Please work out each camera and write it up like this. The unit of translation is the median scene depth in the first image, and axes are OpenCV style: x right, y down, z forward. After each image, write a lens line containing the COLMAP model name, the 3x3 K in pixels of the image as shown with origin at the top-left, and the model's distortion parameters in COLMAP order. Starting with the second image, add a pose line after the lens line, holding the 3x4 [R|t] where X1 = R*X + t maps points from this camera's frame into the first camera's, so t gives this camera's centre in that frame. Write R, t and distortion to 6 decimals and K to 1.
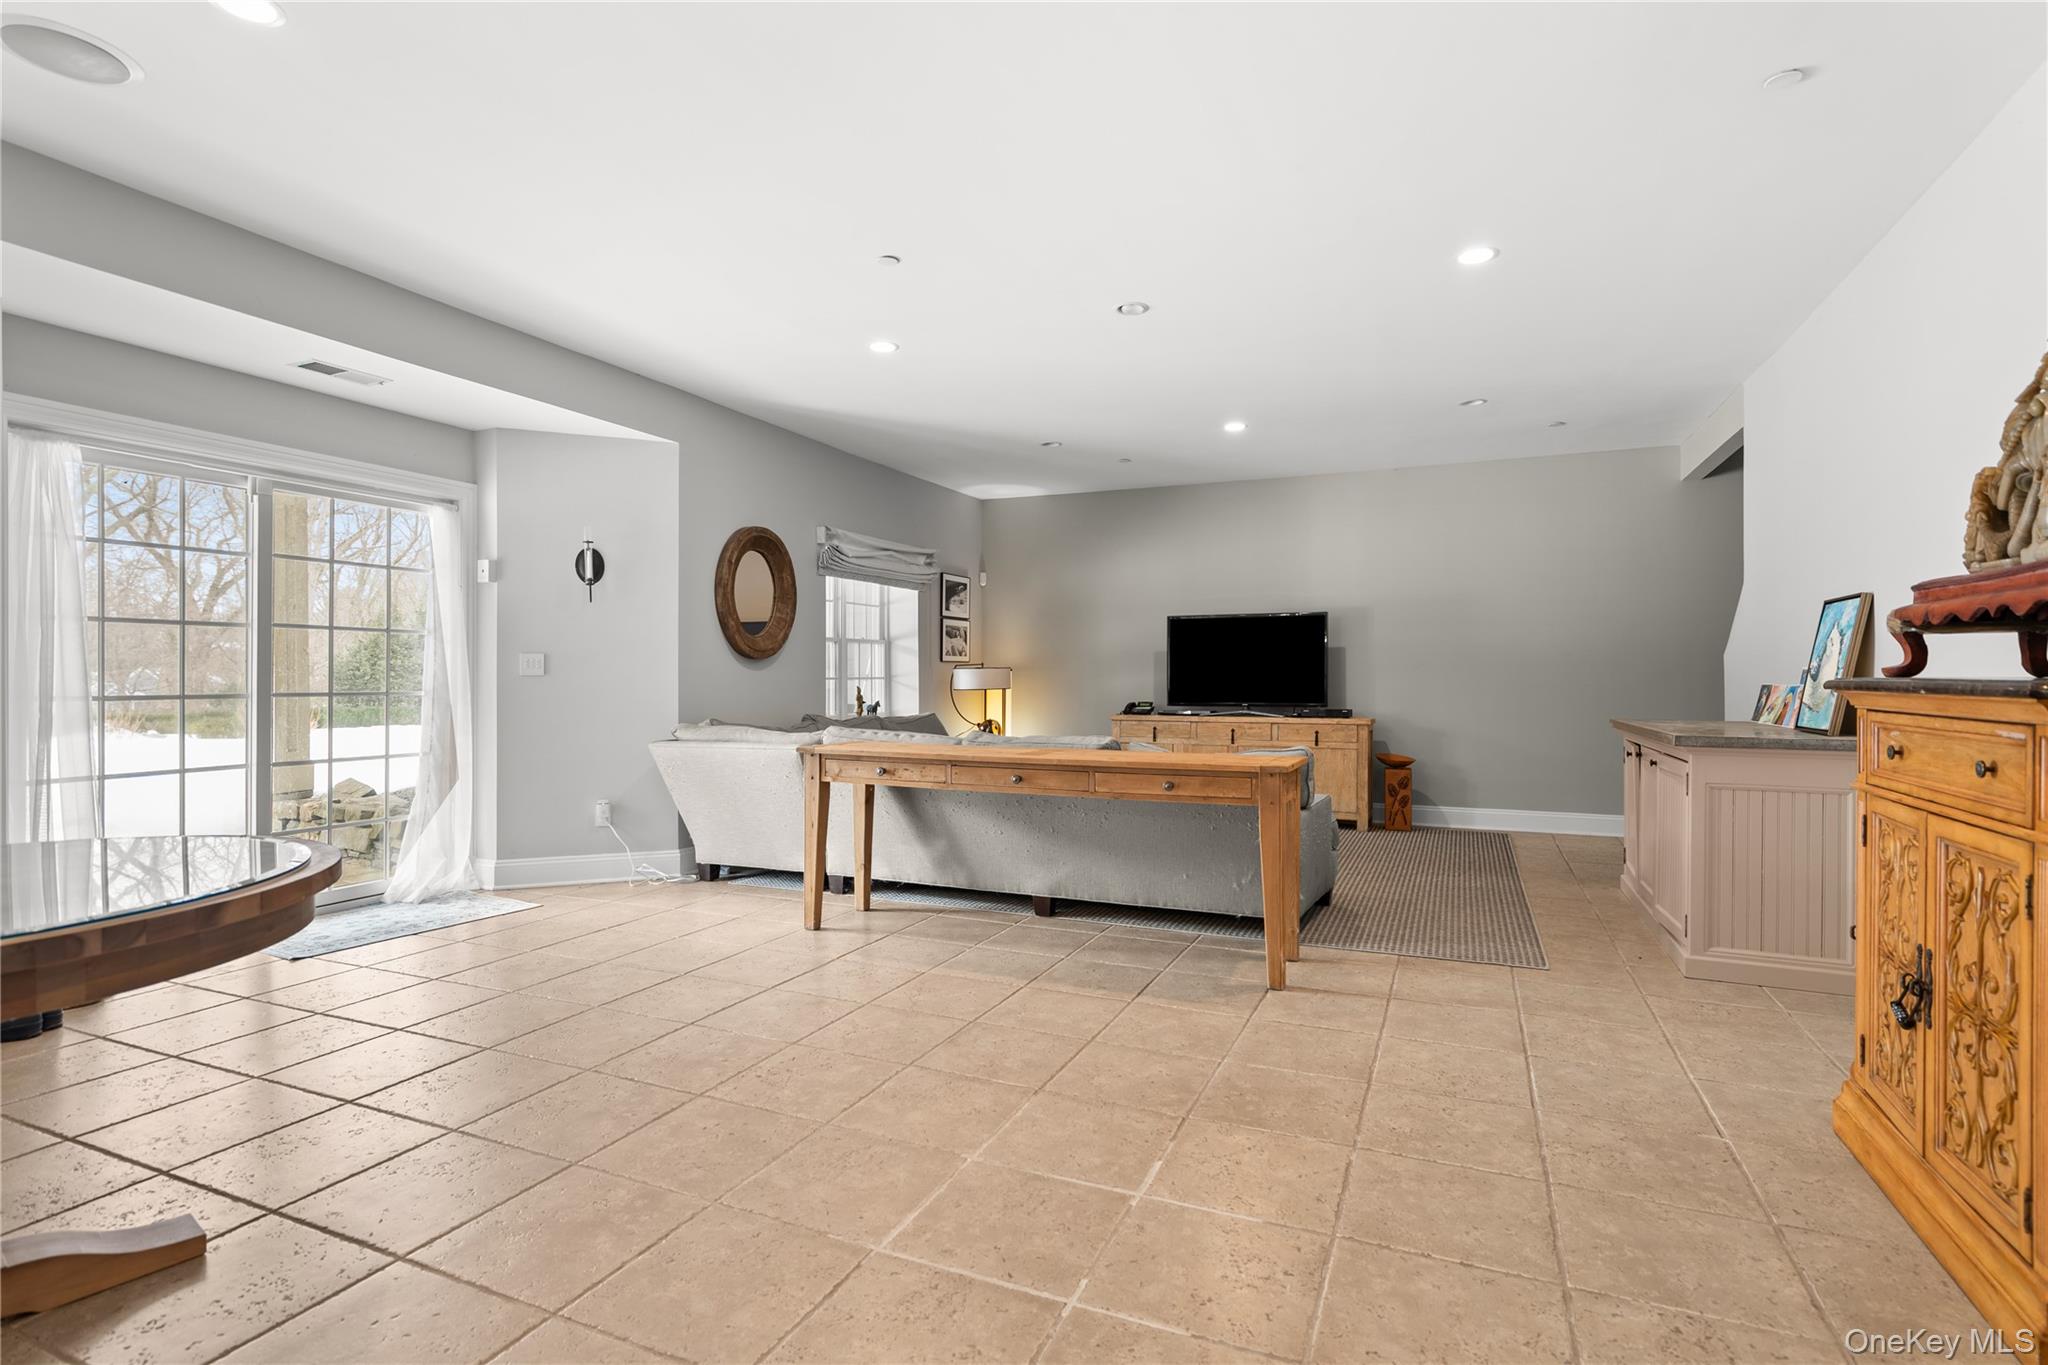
lens RADIAL K [[1011.5, 0, 1027.2], [0, 1011.5, 675.8], [0, 0, 1]] dist [-0.001737, 0.000012]
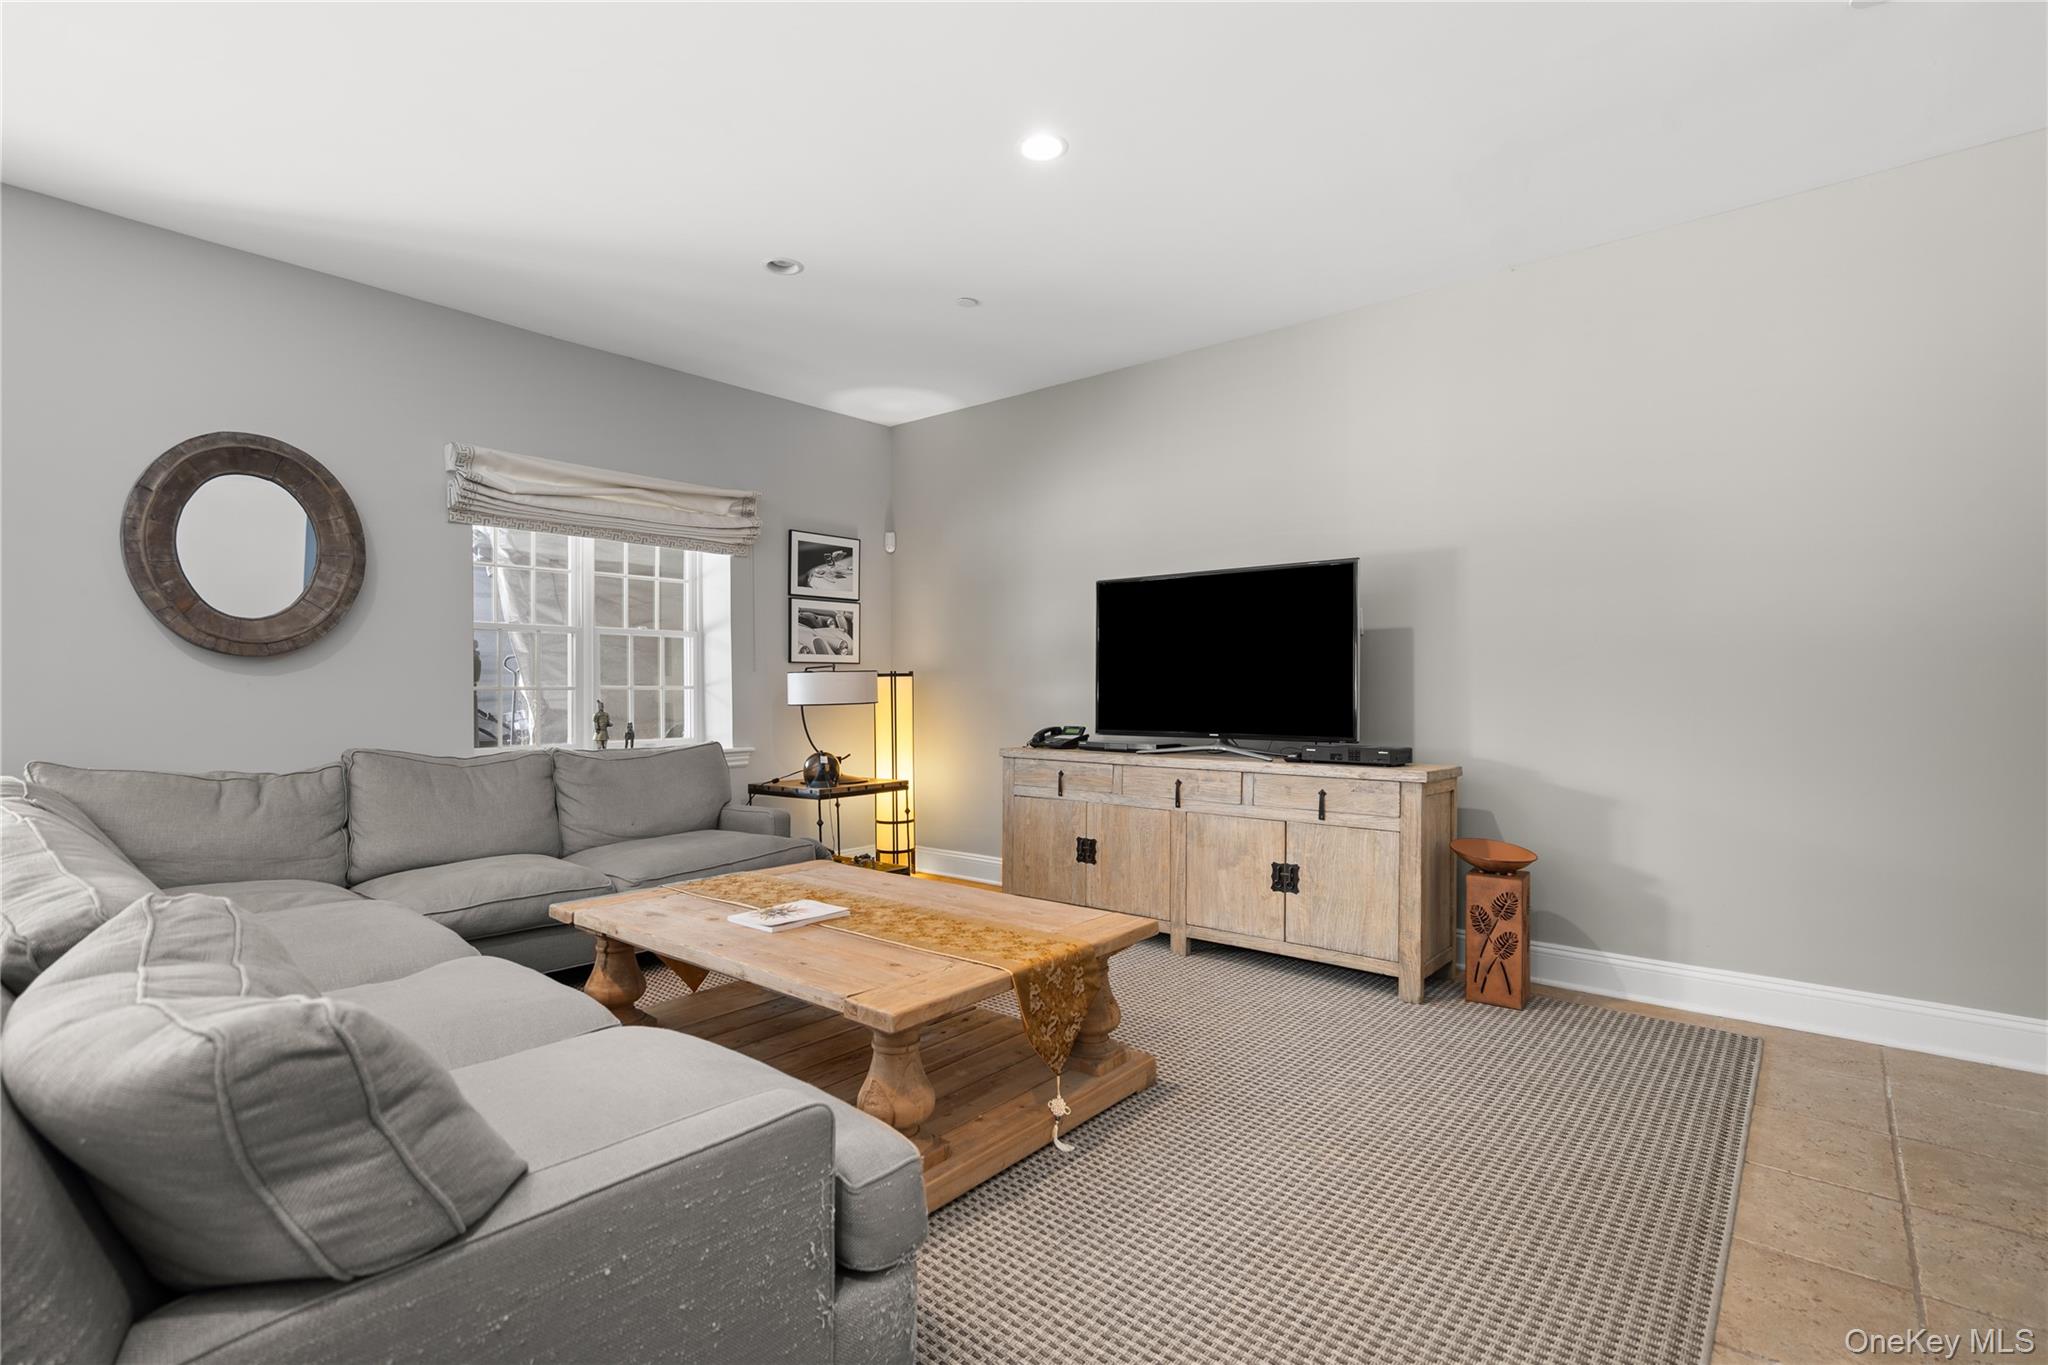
lens RADIAL K [[958.3, 0, 1017.5], [0, 958.3, 698.1], [0, 0, 1]] dist [-0.009318, -0.000697]
pose [[0.957732, 0.003151, -0.287643, 0.267593], [0.001140, 0.999891, 0.014749, 0.000468], [0.287658, -0.014454, 0.957624, 0.478149]]
